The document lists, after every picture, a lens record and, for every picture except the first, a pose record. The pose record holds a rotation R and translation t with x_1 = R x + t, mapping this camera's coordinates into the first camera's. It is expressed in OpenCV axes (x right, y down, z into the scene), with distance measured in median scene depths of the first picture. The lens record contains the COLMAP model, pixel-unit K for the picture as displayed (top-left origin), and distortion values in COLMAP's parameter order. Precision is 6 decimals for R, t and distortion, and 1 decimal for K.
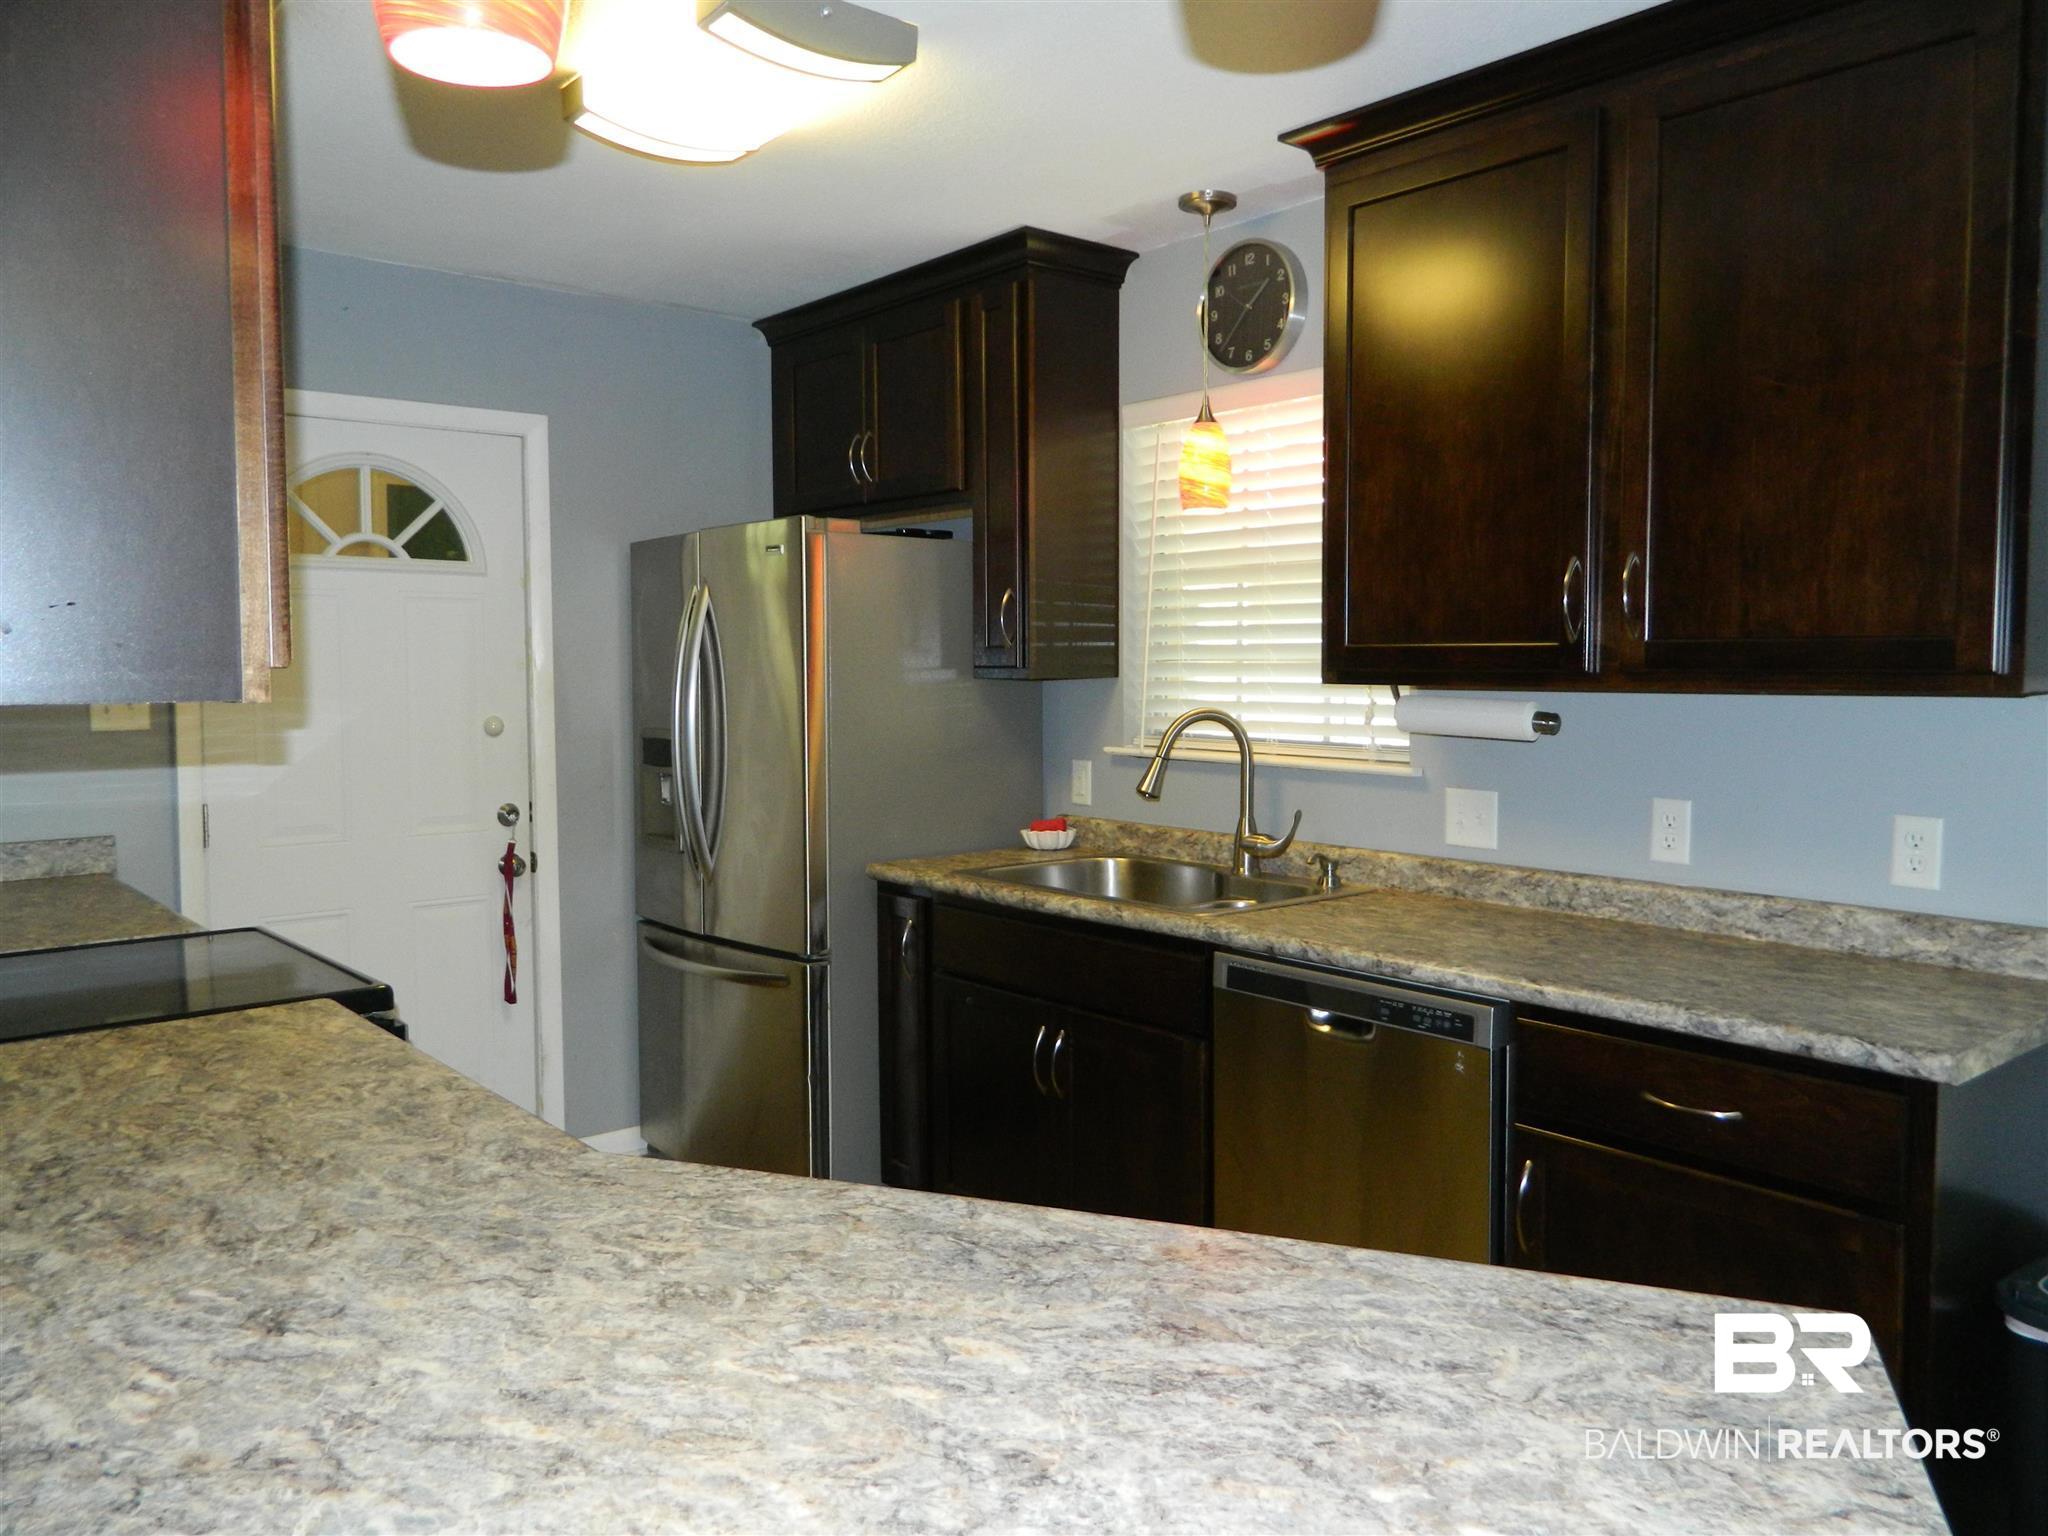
lens RADIAL K [[1516.0, 0, 1023.4], [0, 1516.0, 757.4], [0, 0, 1]] dist [0.013846, -0.005388]
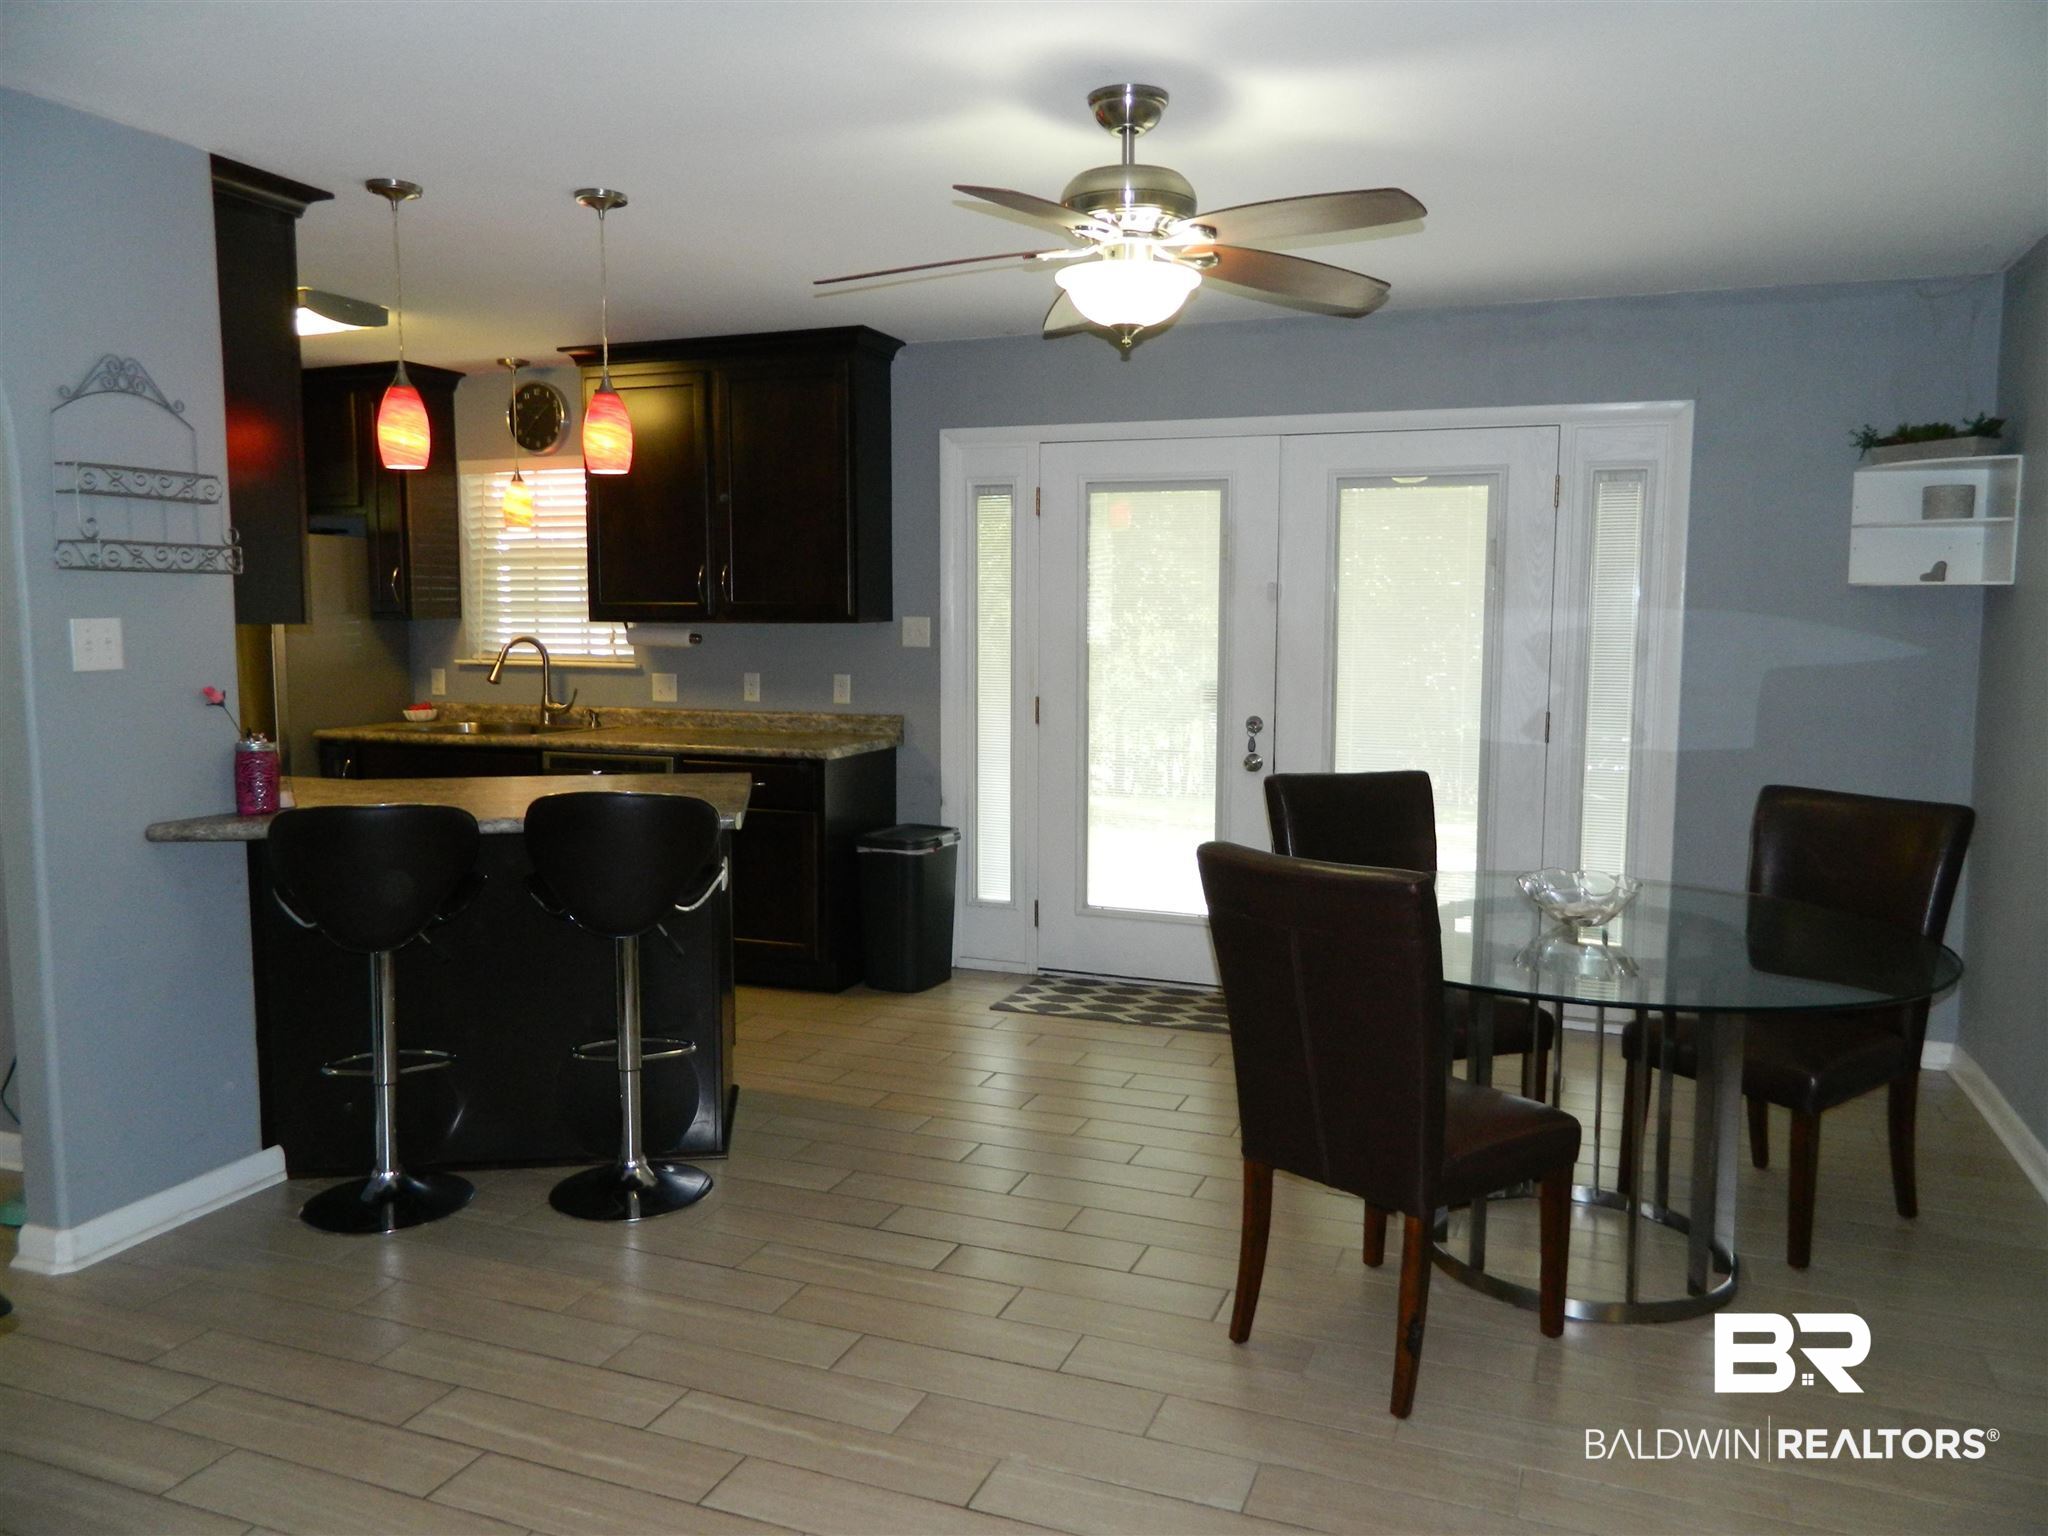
lens RADIAL K [[1516.0, 0, 1023.4], [0, 1516.0, 757.4], [0, 0, 1]] dist [0.013846, -0.005388]
pose [[0.874916, -0.039688, 0.482646, -0.249087], [0.025151, 0.999015, 0.036556, 0.064877], [-0.483622, -0.019844, 0.875052, -0.936876]]
